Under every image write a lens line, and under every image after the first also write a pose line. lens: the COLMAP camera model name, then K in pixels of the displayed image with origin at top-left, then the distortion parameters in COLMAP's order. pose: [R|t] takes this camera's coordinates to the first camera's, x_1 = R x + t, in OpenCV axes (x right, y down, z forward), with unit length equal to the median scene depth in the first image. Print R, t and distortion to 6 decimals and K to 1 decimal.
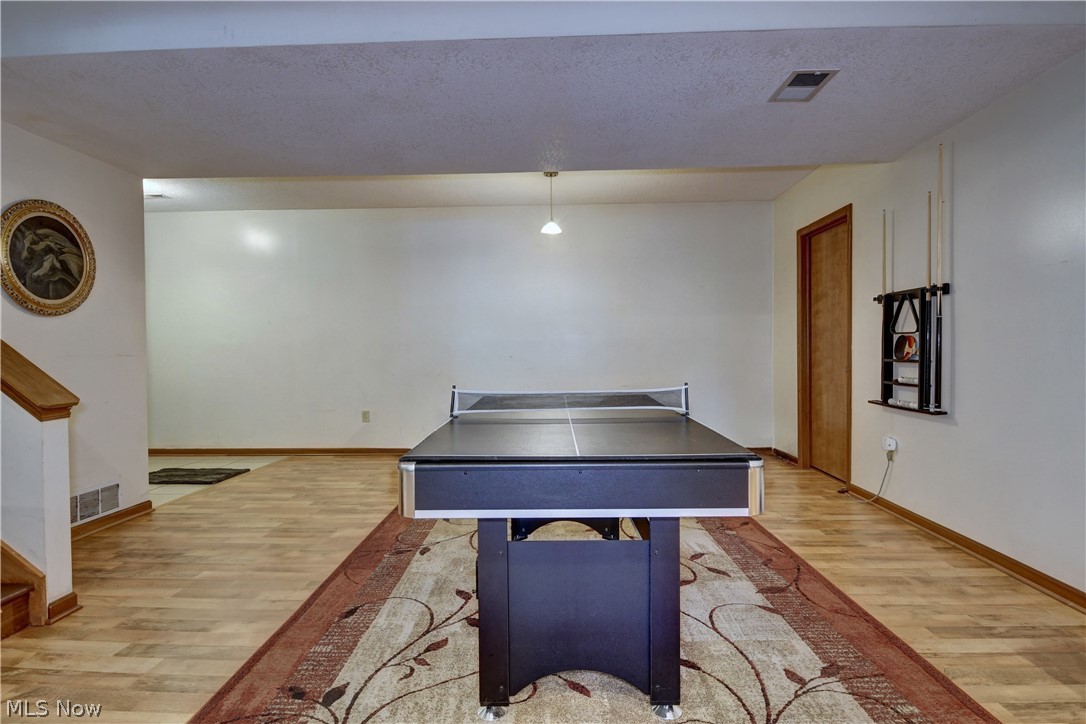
lens RADIAL K [[551.1, 0, 539.2], [0, 551.1, 360.9], [0, 0, 1]] dist [-0.009238, -0.004791]
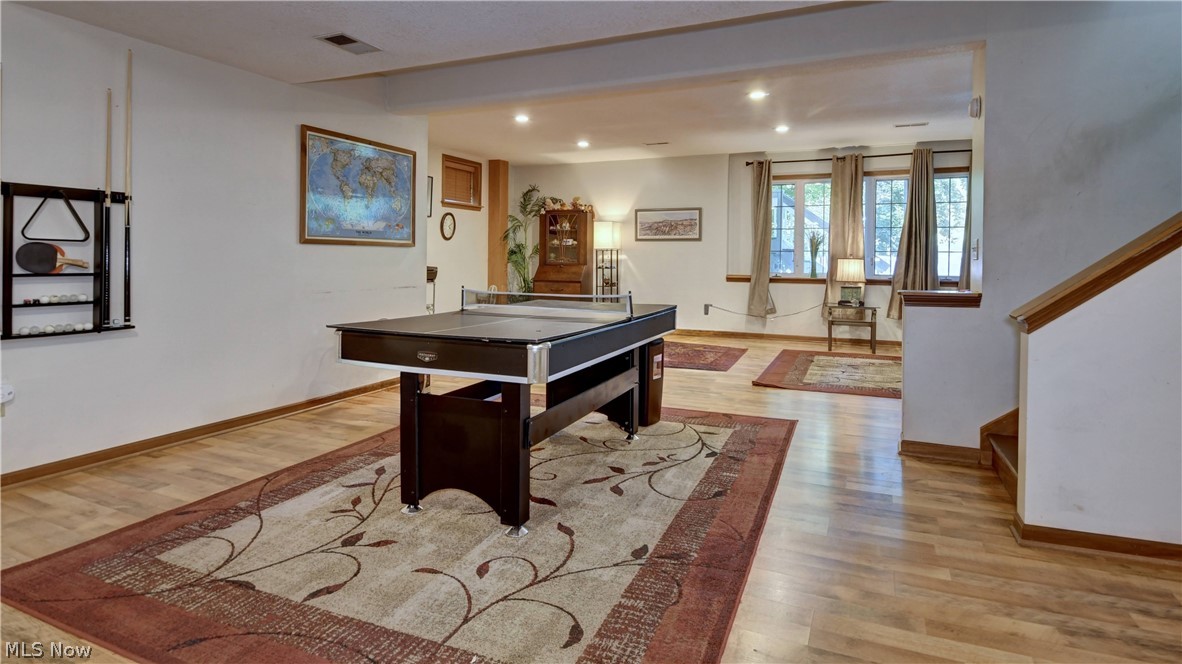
lens RADIAL K [[618.9, 0, 599.9], [0, 618.9, 262.1], [0, 0, 1]] dist [-0.003457, -0.000337]
pose [[-0.933199, 0.000155, 0.359360, -0.447036], [0.007823, 0.999772, 0.019884, -0.034418], [-0.359274, 0.021367, -0.932987, 1.763551]]
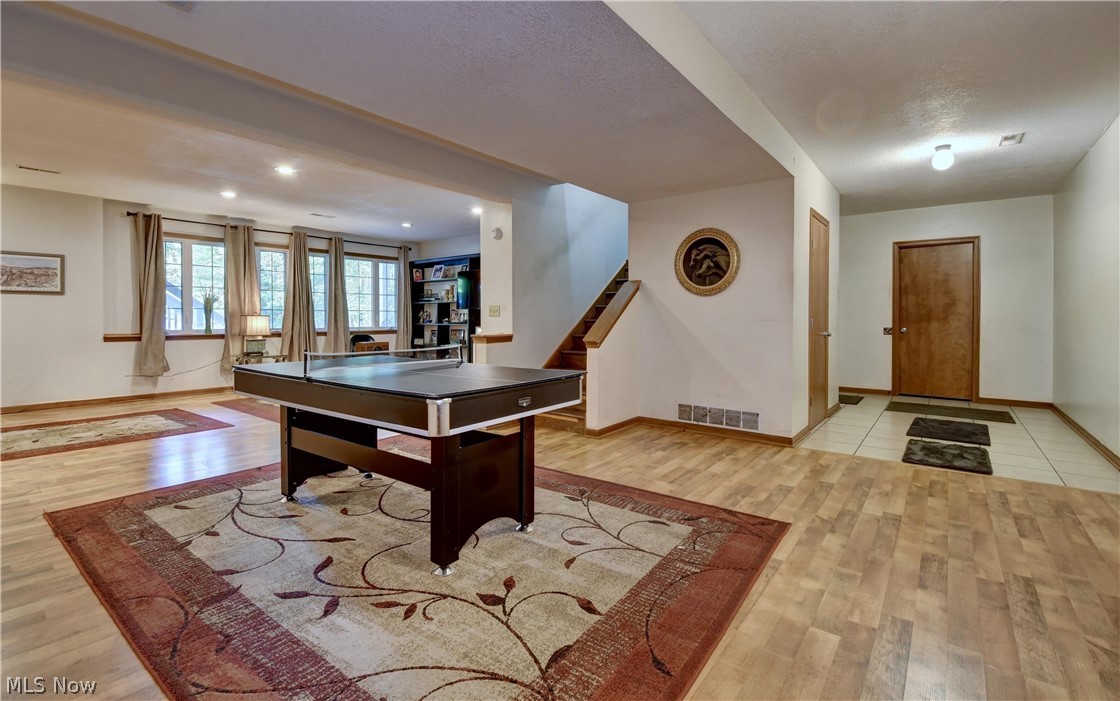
lens RADIAL K [[485.5, 0, 566.4], [0, 485.5, 323.9], [0, 0, 1]] dist [-0.017002, -0.001154]
pose [[-0.567671, 0.018487, -0.823048, 0.608170], [-0.011301, 0.999479, 0.030245, -0.037729], [0.823178, 0.026470, -0.567167, 1.560006]]
